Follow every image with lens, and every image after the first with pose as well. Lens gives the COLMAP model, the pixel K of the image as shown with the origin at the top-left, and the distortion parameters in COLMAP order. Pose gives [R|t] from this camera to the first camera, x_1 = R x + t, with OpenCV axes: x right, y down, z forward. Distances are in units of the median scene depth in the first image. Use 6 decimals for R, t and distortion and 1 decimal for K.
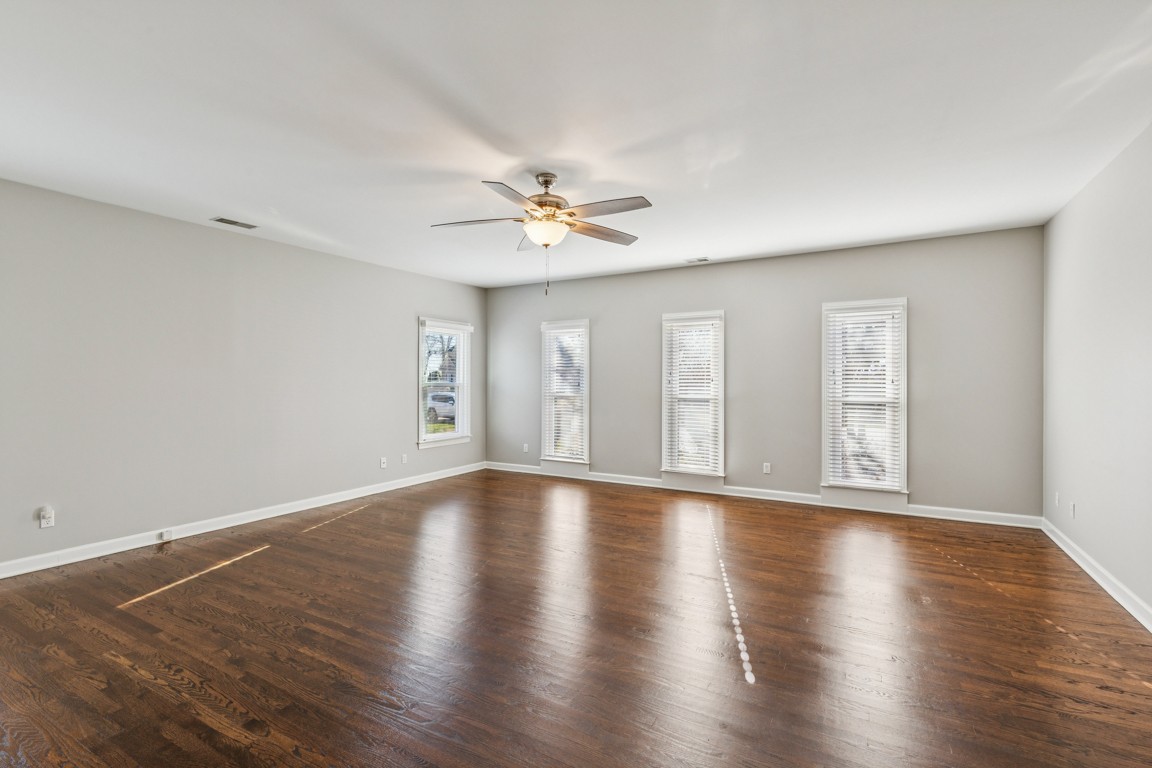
lens RADIAL K [[525.0, 0, 577.7], [0, 525.0, 379.9], [0, 0, 1]] dist [0.005745, -0.000861]
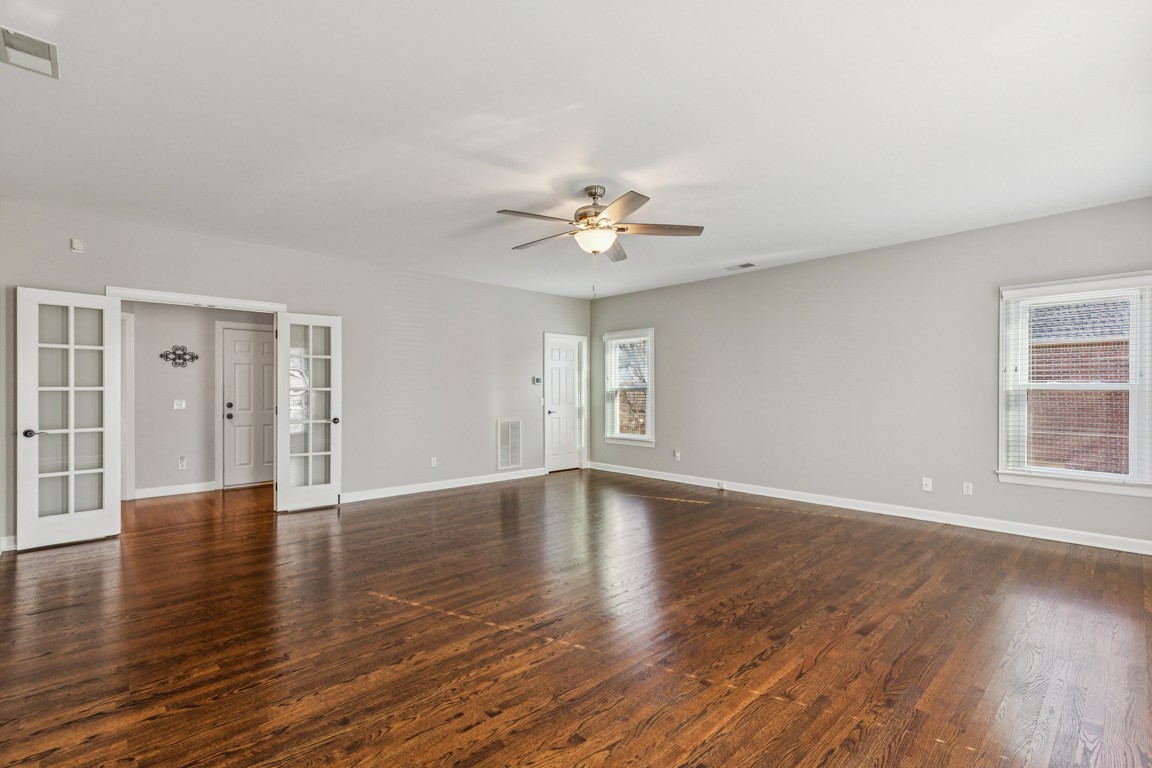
lens RADIAL K [[525.0, 0, 577.0], [0, 525.0, 391.3], [0, 0, 1]] dist [0.005745, -0.000861]
pose [[-0.294941, 0.000450, -0.955515, 1.012548], [0.000011, 1.000000, 0.000467, 0.027435], [0.955515, 0.000127, -0.294941, 1.326391]]
